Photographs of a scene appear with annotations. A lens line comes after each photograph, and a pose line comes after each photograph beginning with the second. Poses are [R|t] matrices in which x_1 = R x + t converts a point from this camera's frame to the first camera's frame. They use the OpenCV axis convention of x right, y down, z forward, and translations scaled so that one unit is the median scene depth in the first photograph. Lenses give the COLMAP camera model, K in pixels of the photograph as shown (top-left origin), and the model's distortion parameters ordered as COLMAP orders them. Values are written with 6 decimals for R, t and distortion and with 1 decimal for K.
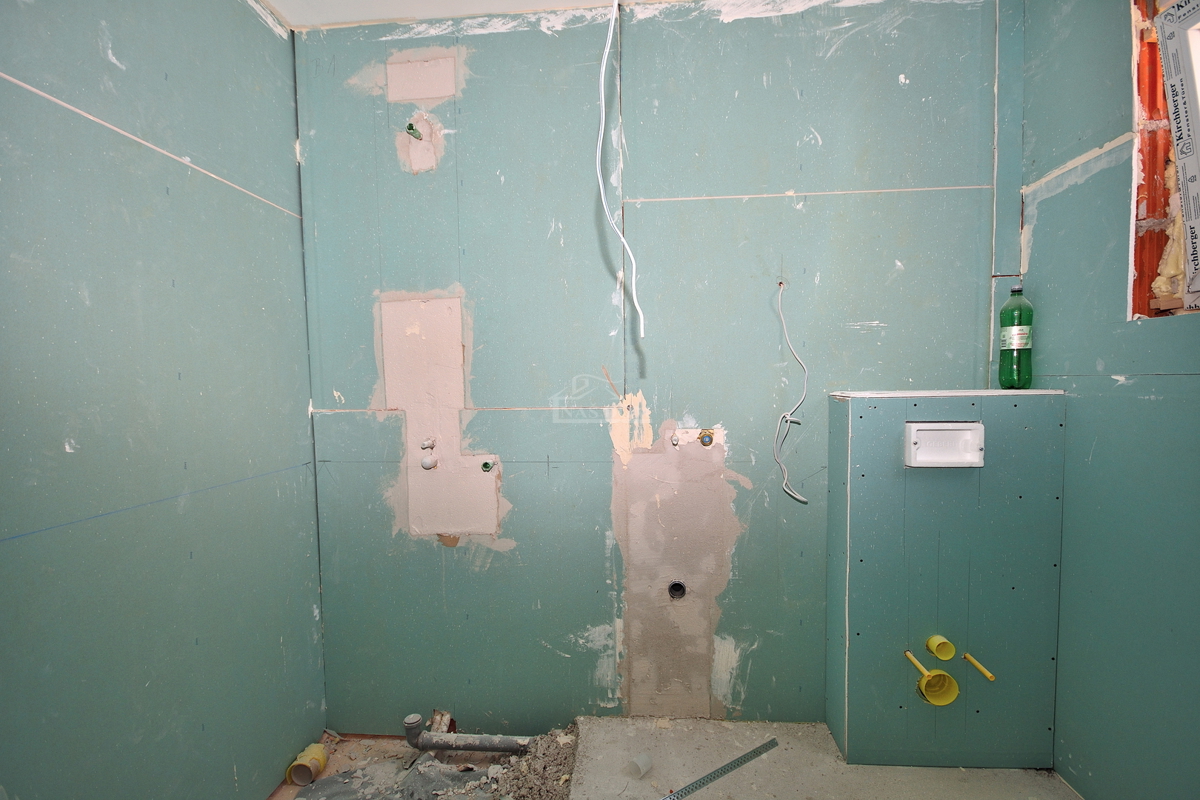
lens RADIAL K [[531.0, 0, 605.0], [0, 531.0, 406.4], [0, 0, 1]] dist [-0.000660, -0.001142]
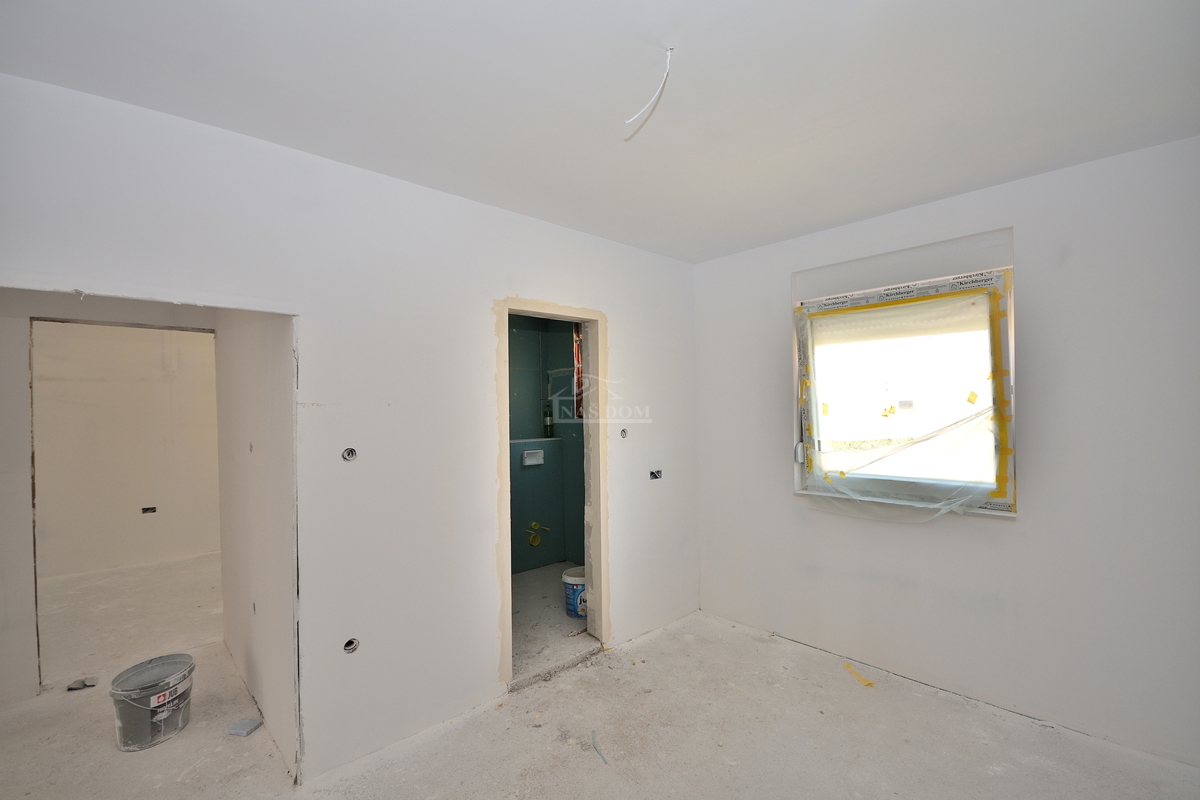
lens RADIAL K [[531.0, 0, 605.0], [0, 531.0, 406.4], [0, 0, 1]] dist [-0.000660, -0.001142]
pose [[0.654425, 0.010672, 0.756052, -1.206354], [0.044901, 0.997587, -0.052946, -0.033398], [-0.754793, 0.068597, 0.652367, -1.131185]]
